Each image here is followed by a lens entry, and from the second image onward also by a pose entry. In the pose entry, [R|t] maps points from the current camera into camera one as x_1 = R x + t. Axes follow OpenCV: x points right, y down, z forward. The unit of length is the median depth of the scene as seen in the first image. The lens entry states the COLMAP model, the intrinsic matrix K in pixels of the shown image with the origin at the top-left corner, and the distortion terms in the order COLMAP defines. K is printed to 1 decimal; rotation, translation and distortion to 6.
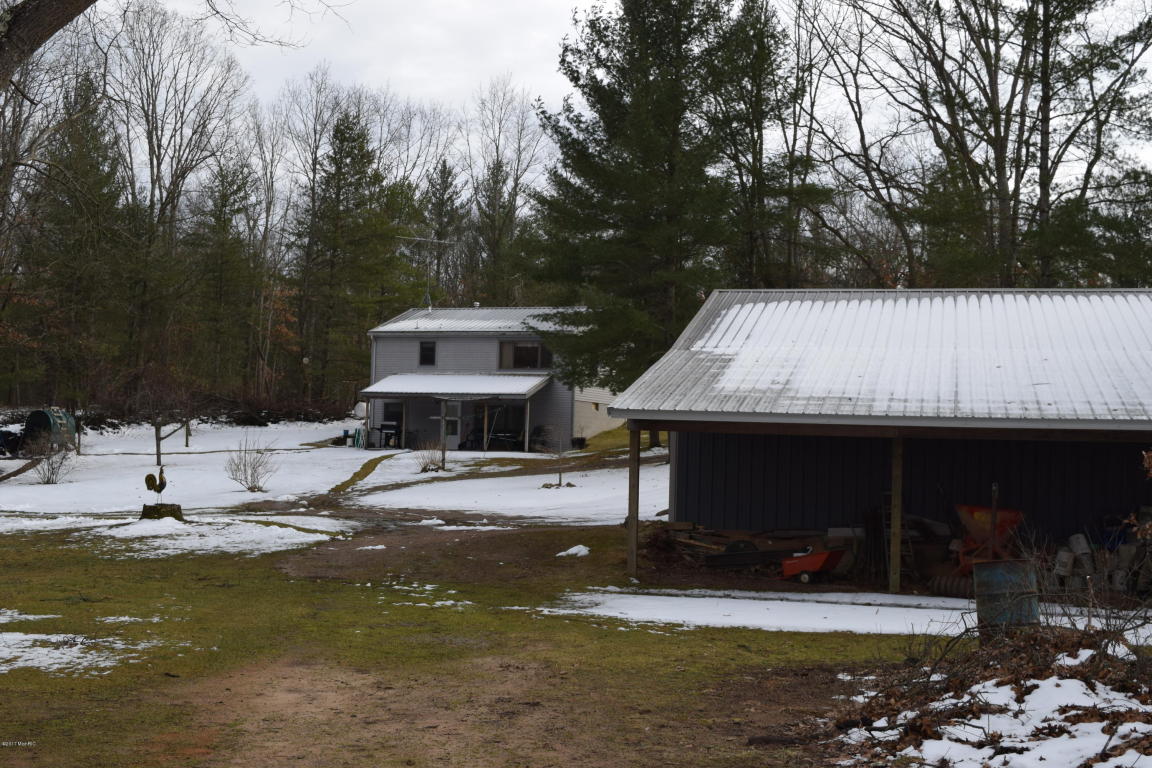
lens RADIAL K [[1488.5, 0, 580.8], [0, 1488.5, 380.2], [0, 0, 1]] dist [-0.034898, 0.000000]
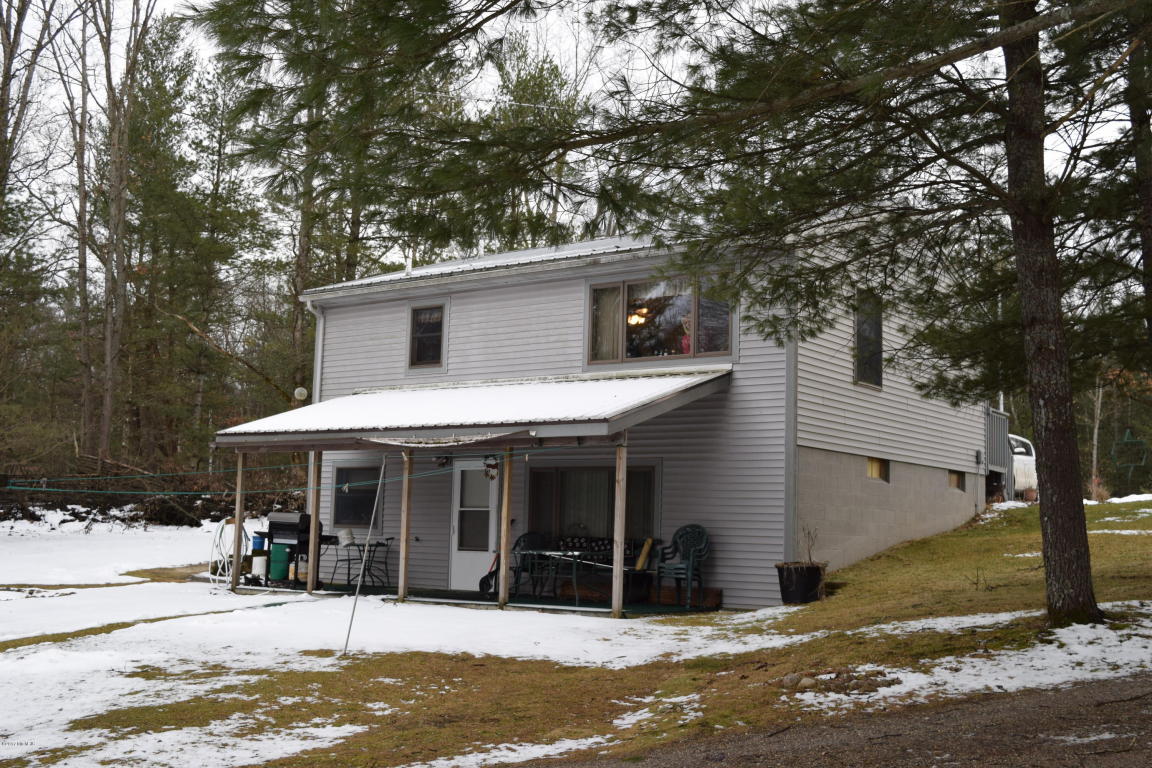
lens RADIAL K [[1323.7, 0, 573.9], [0, 1323.7, 382.2], [0, 0, 1]] dist [-0.037749, 0.000000]
pose [[0.956210, -0.033368, -0.290774, 0.033015], [0.010547, 0.996763, -0.079700, 0.021842], [0.292492, 0.073142, 0.953467, 0.700089]]
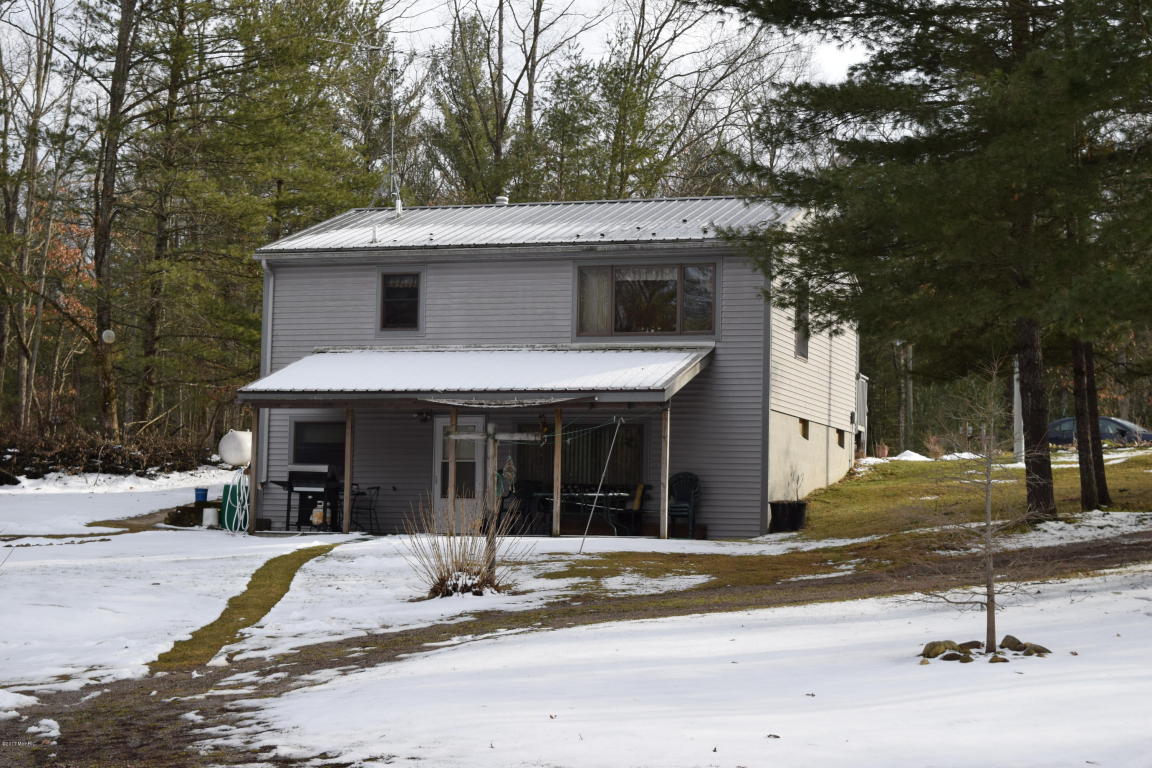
lens RADIAL K [[2172.7, 0, 572.3], [0, 2172.7, 388.7], [0, 0, 1]] dist [0.067472, 0.000000]
pose [[0.999862, -0.004576, 0.015962, -0.066185], [0.004959, 0.999699, -0.024043, 0.021445], [-0.015847, 0.024119, 0.999583, 0.403976]]
